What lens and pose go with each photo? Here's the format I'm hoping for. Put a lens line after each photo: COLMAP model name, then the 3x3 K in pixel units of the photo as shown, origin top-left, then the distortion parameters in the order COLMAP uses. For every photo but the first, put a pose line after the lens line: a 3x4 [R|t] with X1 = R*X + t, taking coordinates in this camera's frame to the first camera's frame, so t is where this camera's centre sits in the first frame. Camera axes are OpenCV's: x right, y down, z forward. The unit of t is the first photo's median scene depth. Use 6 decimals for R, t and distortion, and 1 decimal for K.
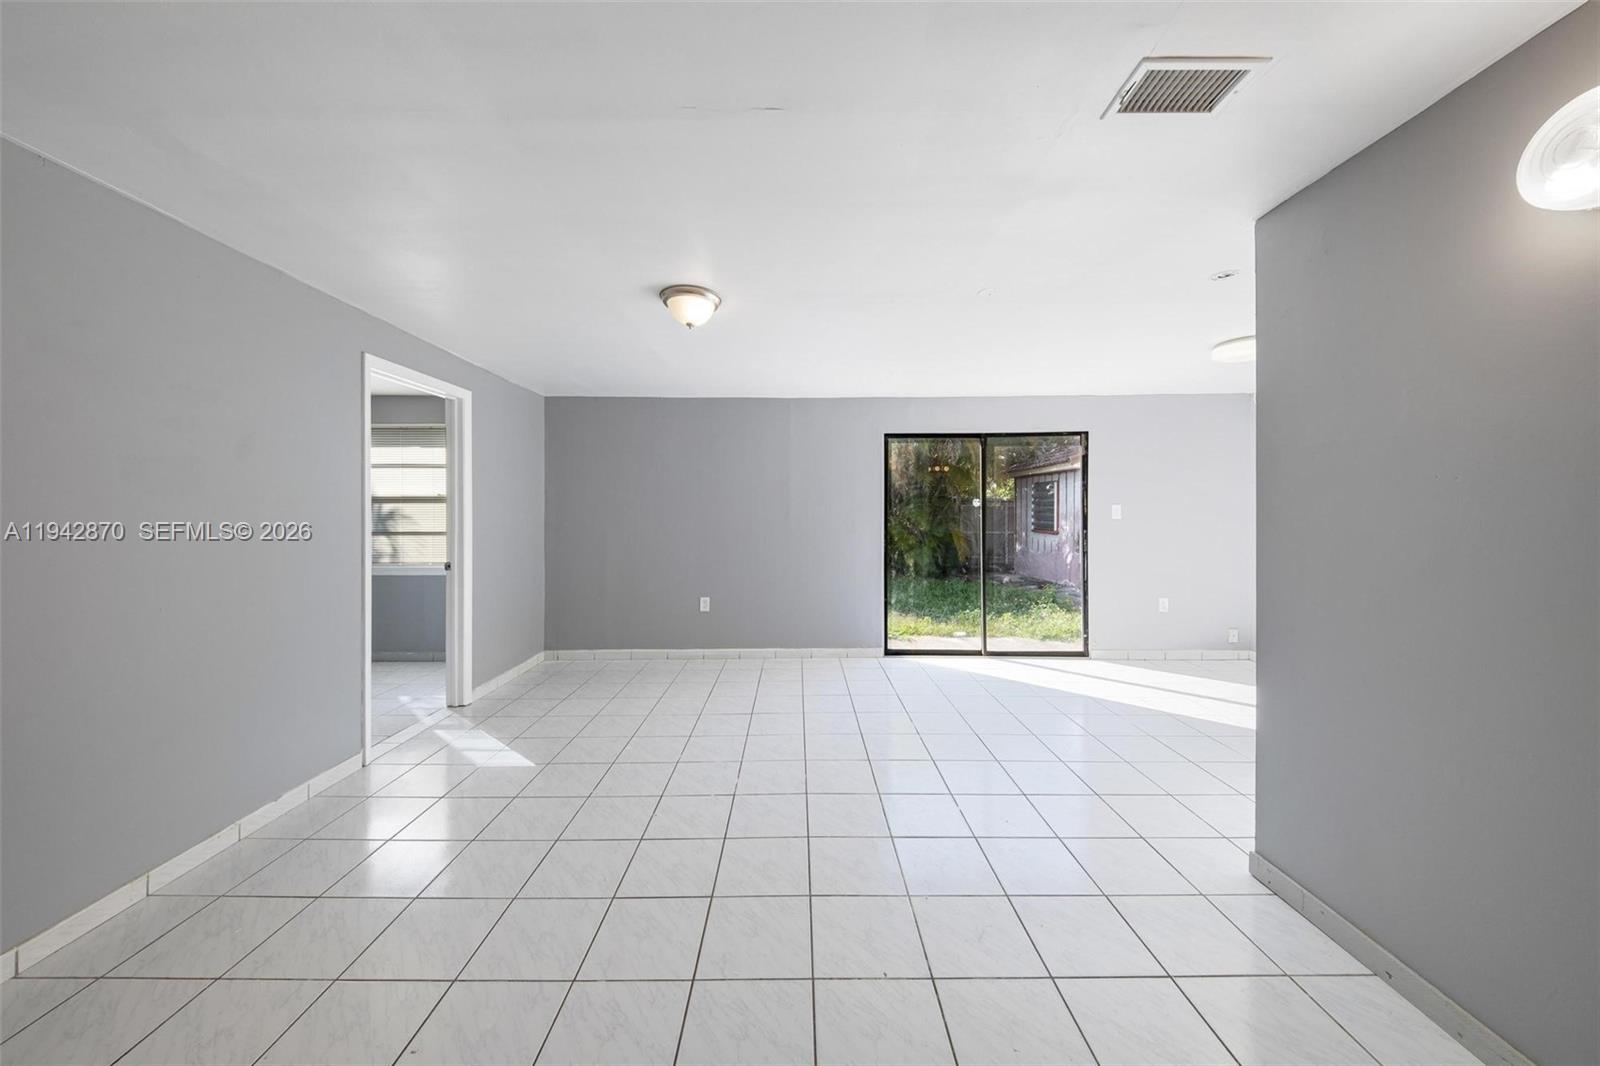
lens RADIAL K [[553.1, 0, 797.0], [0, 553.1, 512.1], [0, 0, 1]] dist [0.028828, -0.013073]
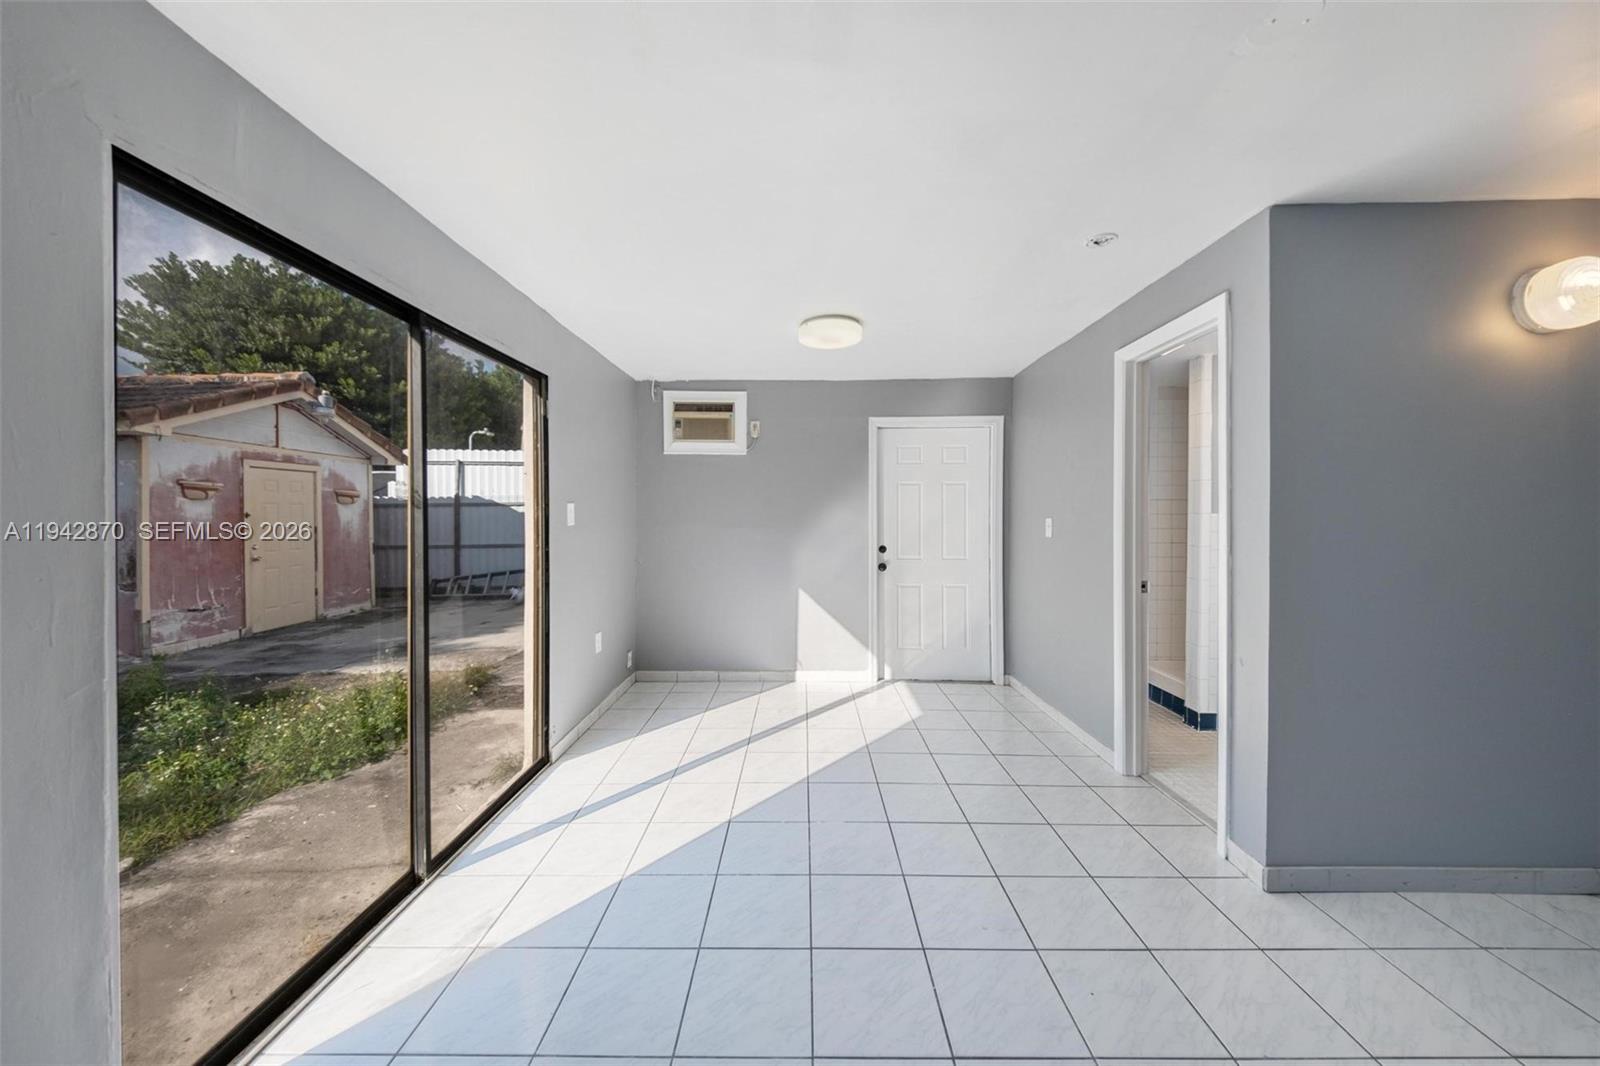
lens RADIAL K [[544.0, 0, 796.0], [0, 544.0, 520.4], [0, 0, 1]] dist [0.044314, -0.021164]
pose [[0.011067, -0.012959, 0.999855, -0.051257], [0.003060, 0.999912, 0.012925, -0.000405], [-0.999934, 0.002917, 0.011106, 0.734952]]
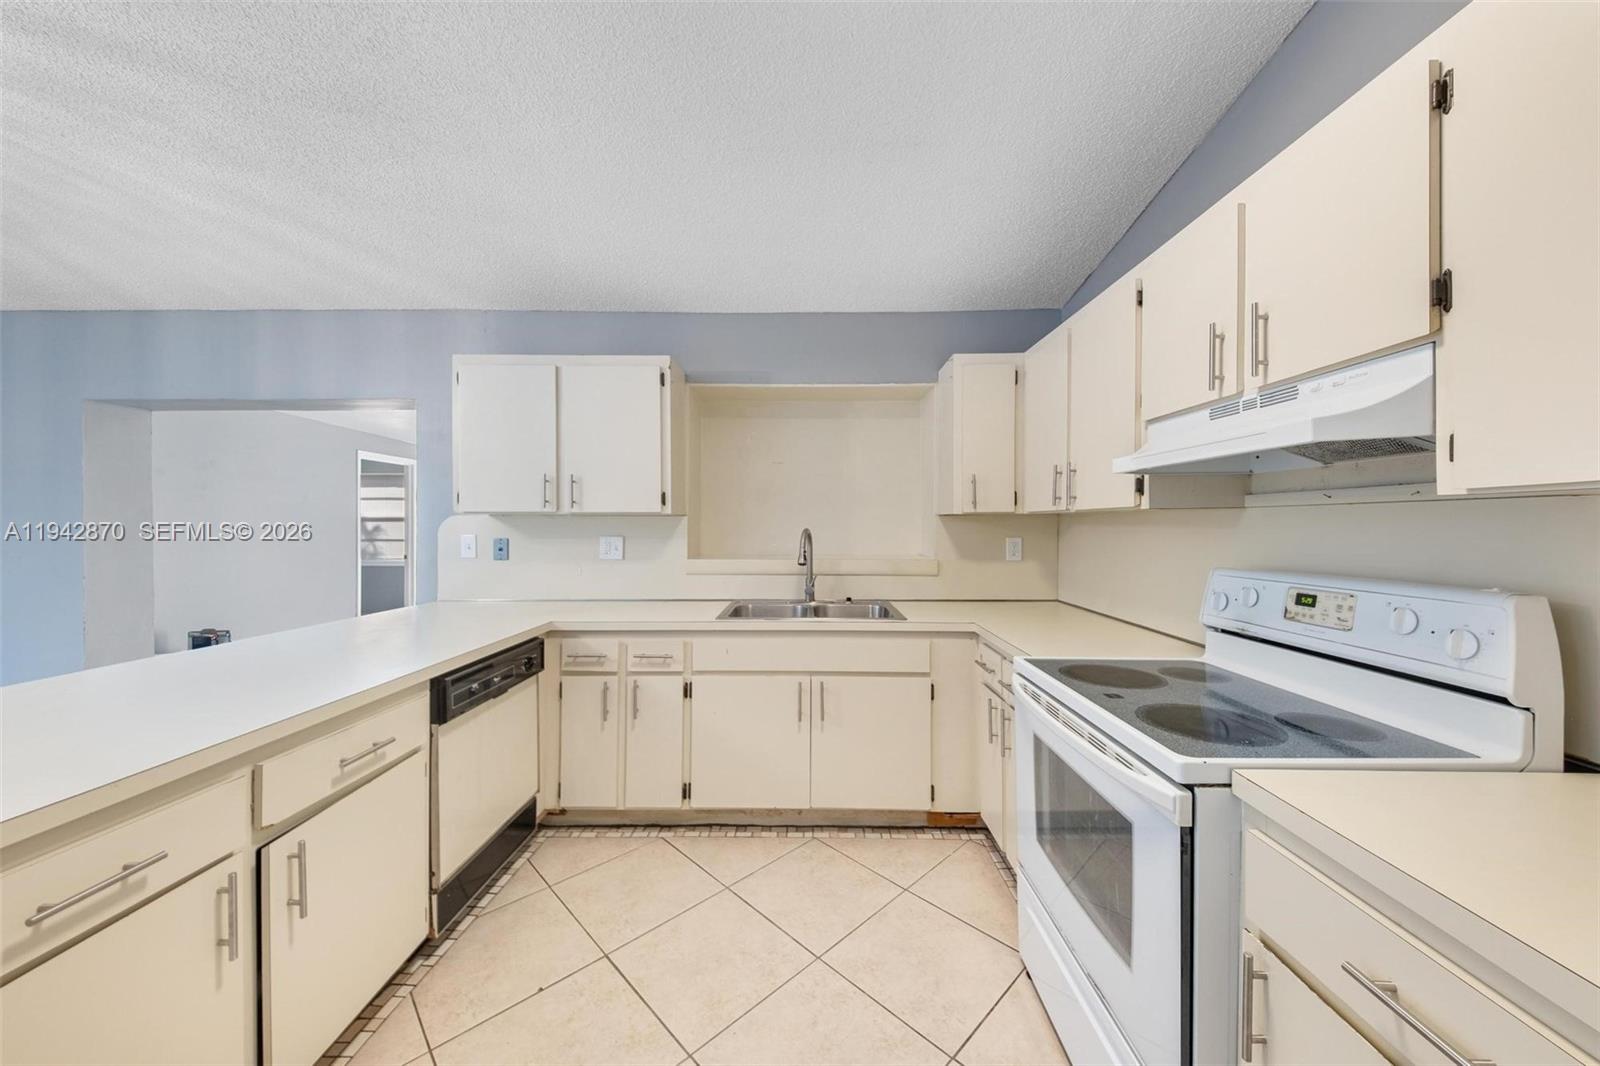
lens RADIAL K [[559.3, 0, 805.1], [0, 559.3, 524.0], [0, 0, 1]] dist [0.026448, -0.005848]
pose [[0.999974, 0.002578, -0.006685, 0.525955], [-0.002631, 0.999965, -0.007999, 0.000860], [0.006664, 0.008016, 0.999946, -0.622648]]
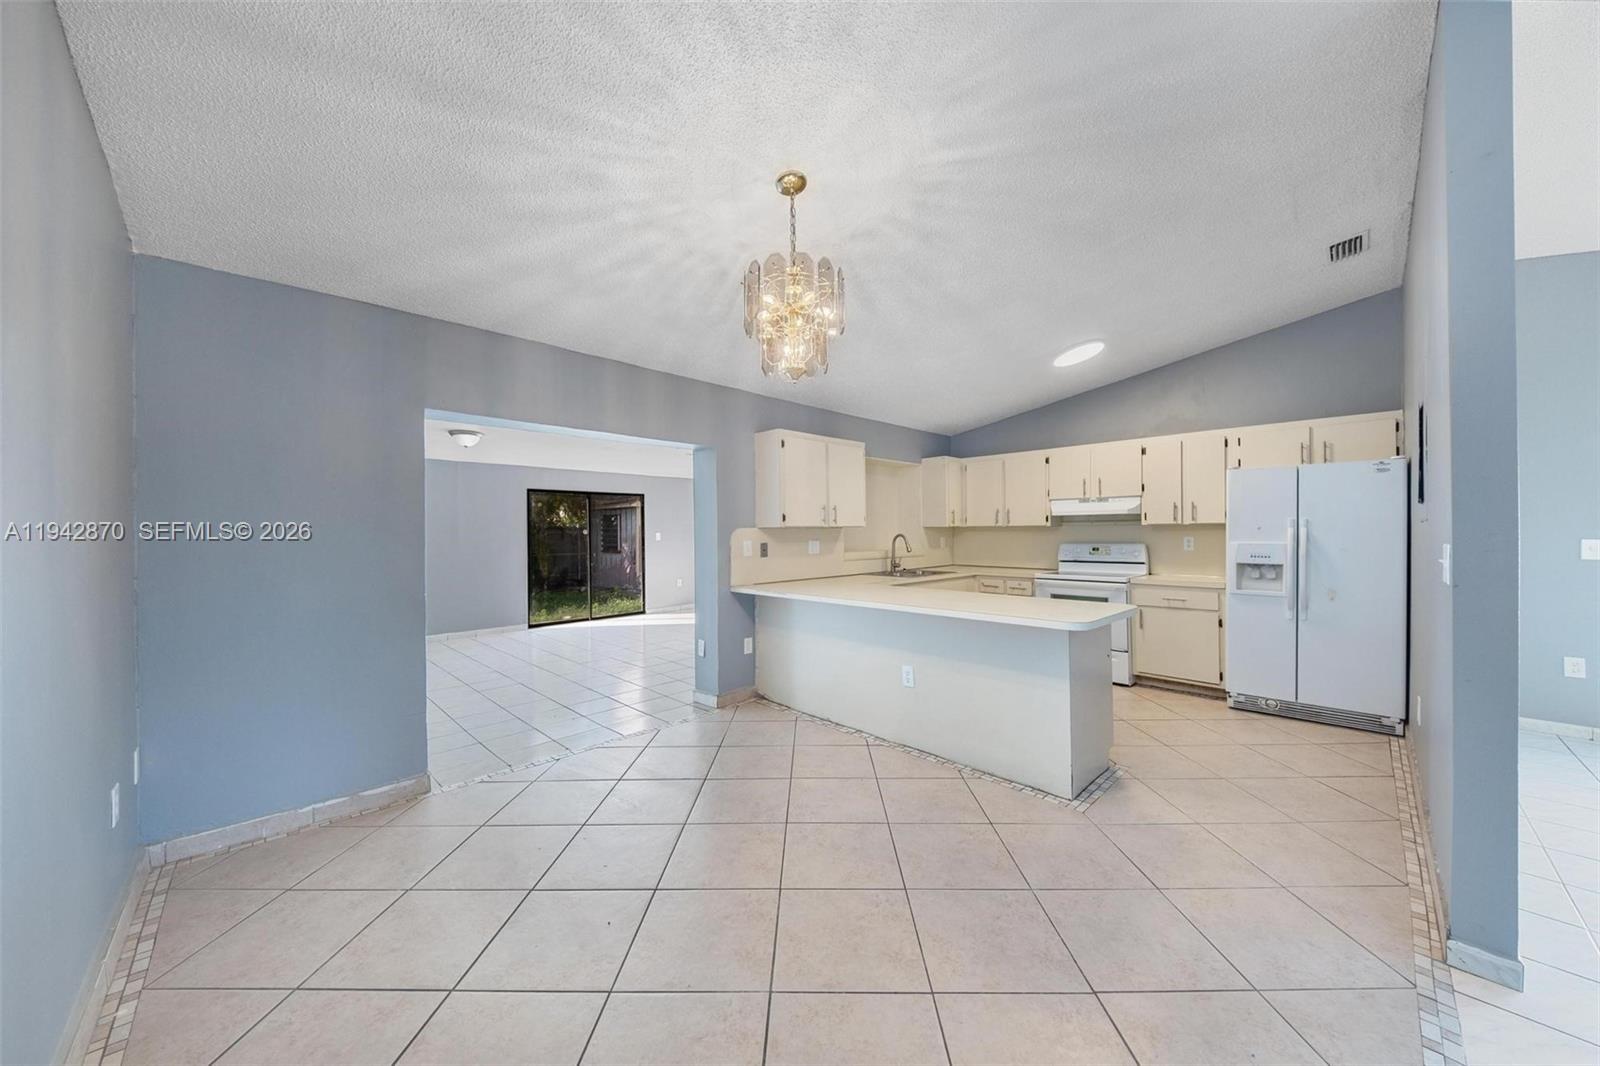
lens RADIAL K [[548.4, 0, 812.2], [0, 548.4, 530.1], [0, 0, 1]] dist [0.038021, -0.000044]
pose [[0.700096, -0.002923, 0.714043, -0.409586], [0.012408, 0.999890, -0.008073, -0.000872], [-0.713941, 0.014512, 0.700056, -0.708099]]
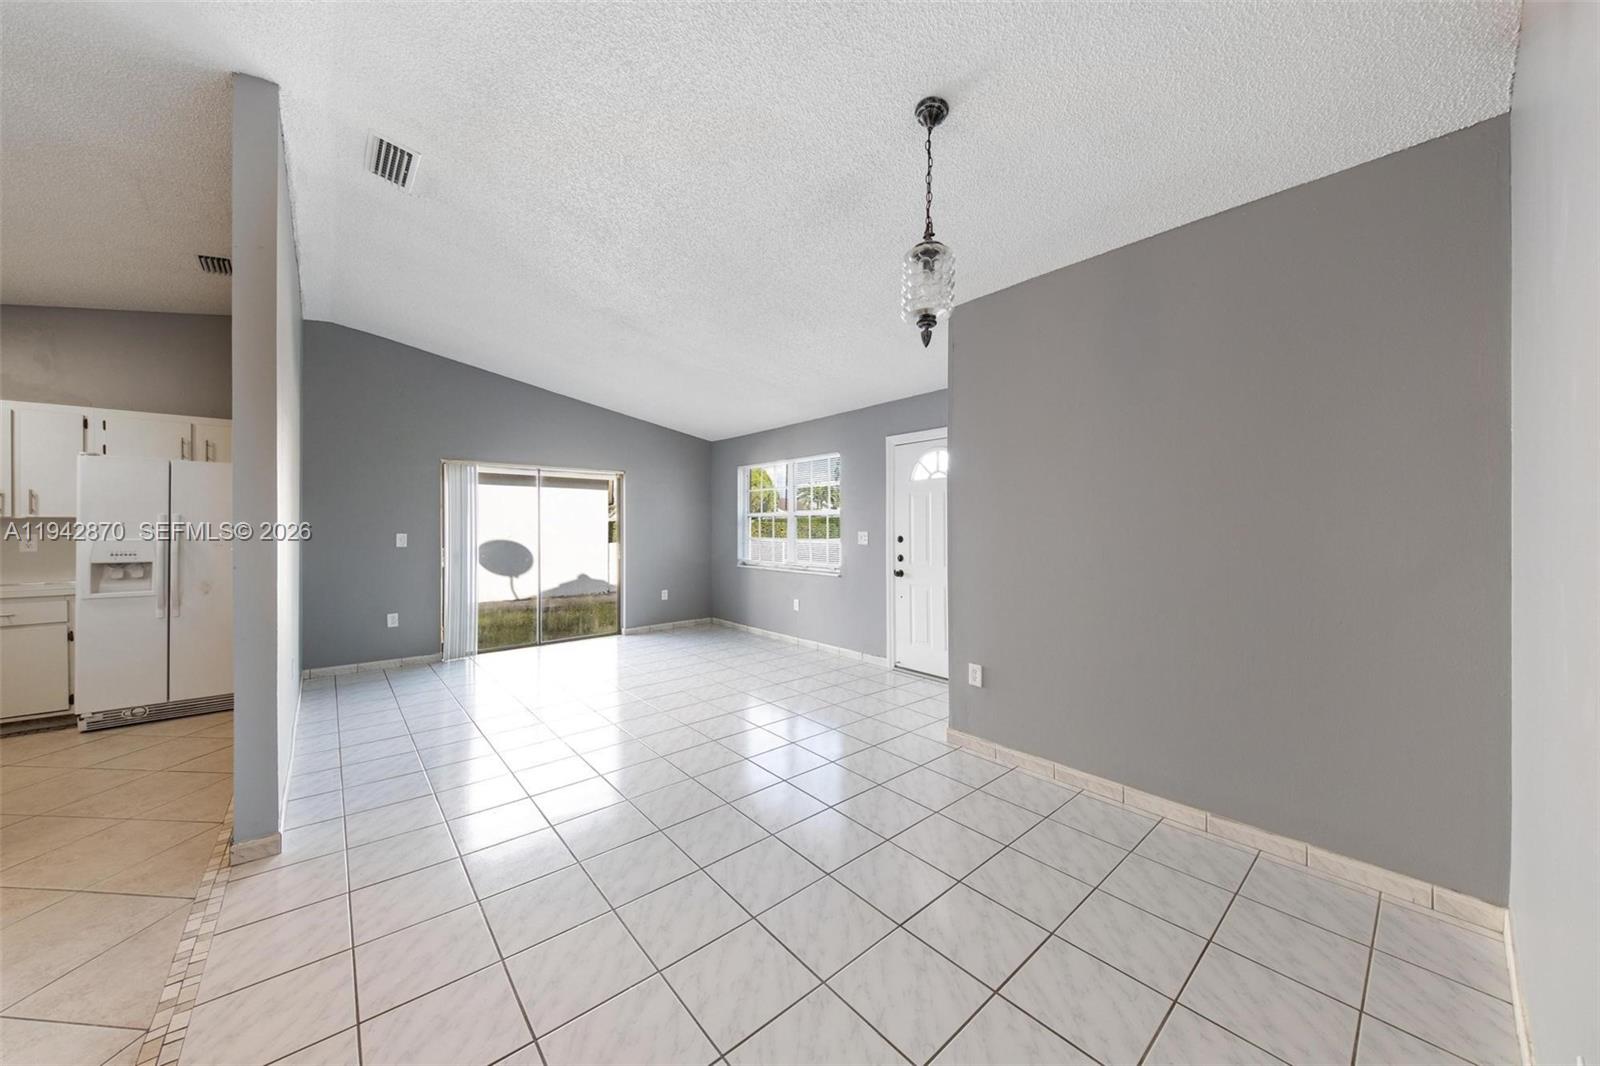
lens RADIAL K [[543.5, 0, 800.7], [0, 543.5, 527.0], [0, 0, 1]] dist [0.023887, -0.008228]
pose [[-0.651972, 0.000164, 0.758243, -0.512725], [0.006063, 0.999969, 0.004996, 0.004024], [-0.758219, 0.007854, -0.651953, -0.802665]]
